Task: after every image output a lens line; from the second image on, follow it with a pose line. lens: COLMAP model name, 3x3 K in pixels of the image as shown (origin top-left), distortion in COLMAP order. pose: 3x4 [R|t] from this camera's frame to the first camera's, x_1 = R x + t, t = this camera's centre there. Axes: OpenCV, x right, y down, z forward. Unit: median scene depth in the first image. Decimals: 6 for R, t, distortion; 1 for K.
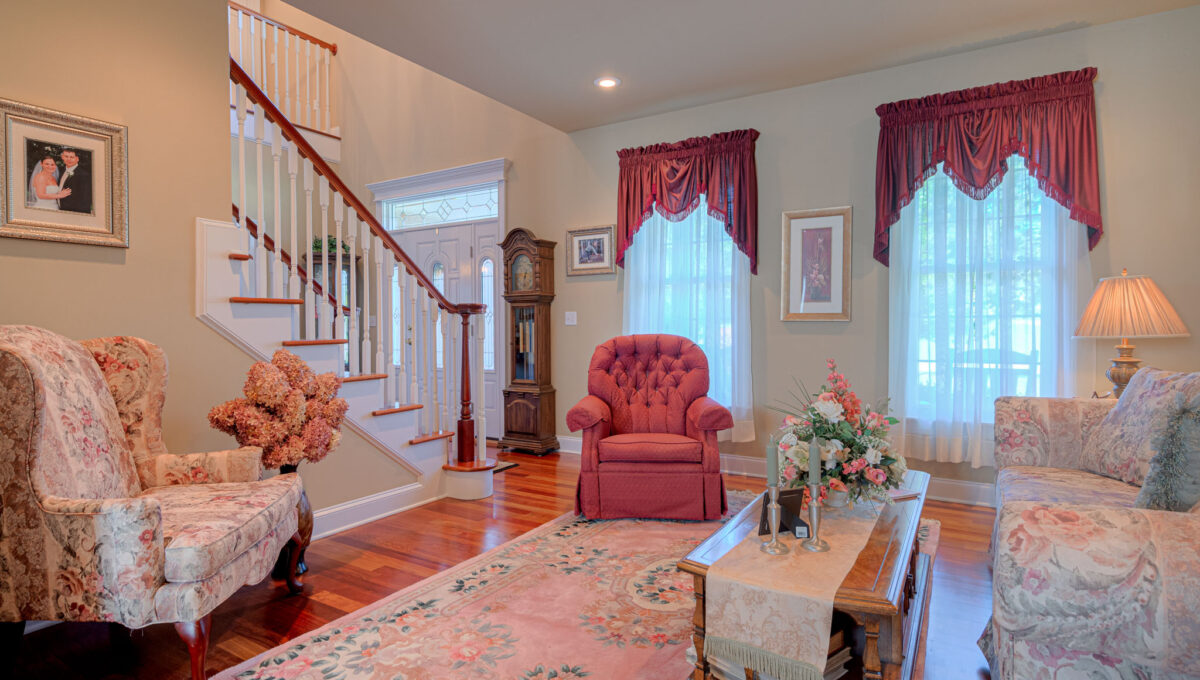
lens RADIAL K [[610.1, 0, 603.6], [0, 610.1, 337.9], [0, 0, 1]] dist [0.000441, -0.000059]
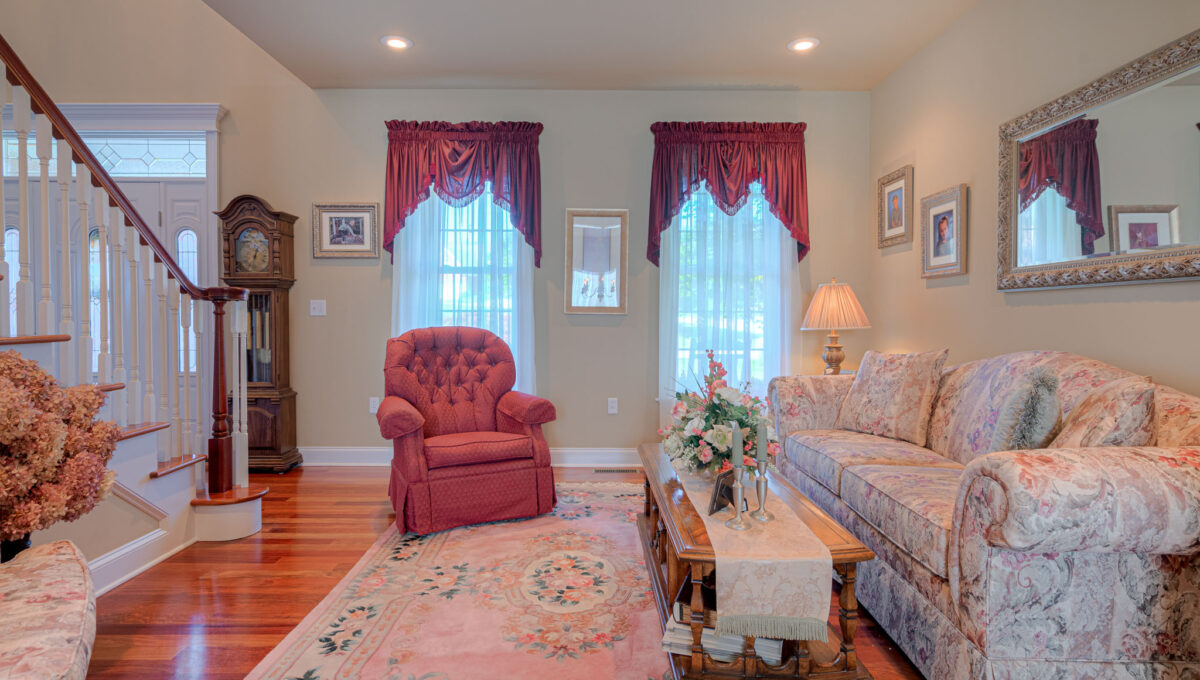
lens RADIAL K [[613.2, 0, 593.3], [0, 613.2, 333.9], [0, 0, 1]] dist [0.002394, 0.000551]
pose [[0.853946, -0.007308, 0.520310, -0.235443], [0.003357, 0.999958, 0.008536, -0.002355], [-0.520351, -0.005543, 0.853935, 0.093686]]
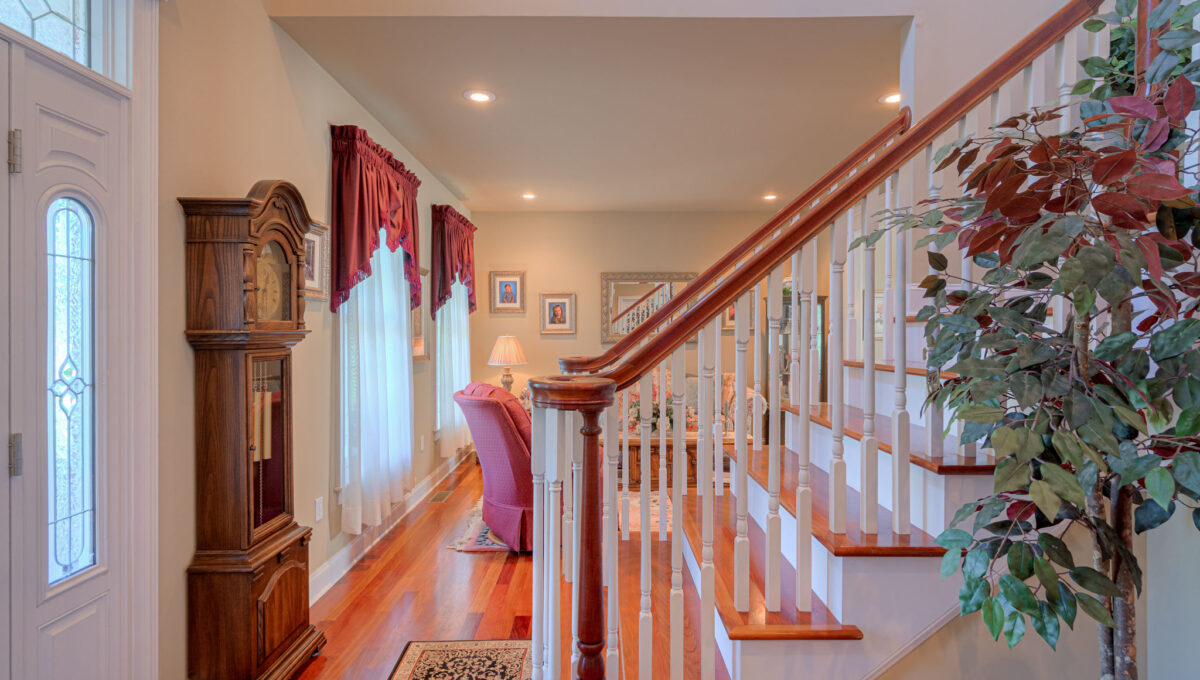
lens RADIAL K [[571.2, 0, 602.3], [0, 571.2, 338.7], [0, 0, 1]] dist [0.001308, 0.000168]
pose [[-0.530774, -0.009293, 0.847462, -0.844860], [0.013276, 0.999726, 0.019278, -0.096019], [-0.847409, 0.021483, -0.530506, 1.402589]]
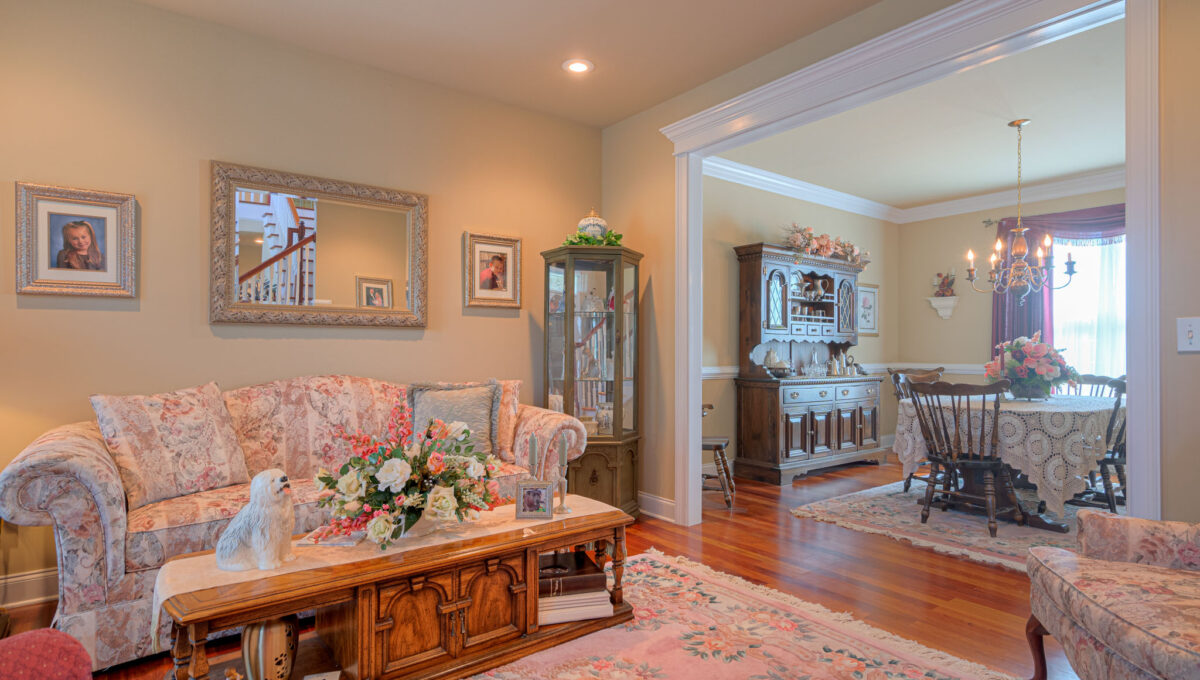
lens RADIAL K [[610.1, 0, 603.6], [0, 610.1, 337.9], [0, 0, 1]] dist [0.000441, -0.000059]
pose [[-0.935109, 0.003914, 0.354338, -0.147265], [0.003904, 0.999992, -0.000743, -0.026496], [-0.354338, 0.000688, -0.935117, 1.055635]]
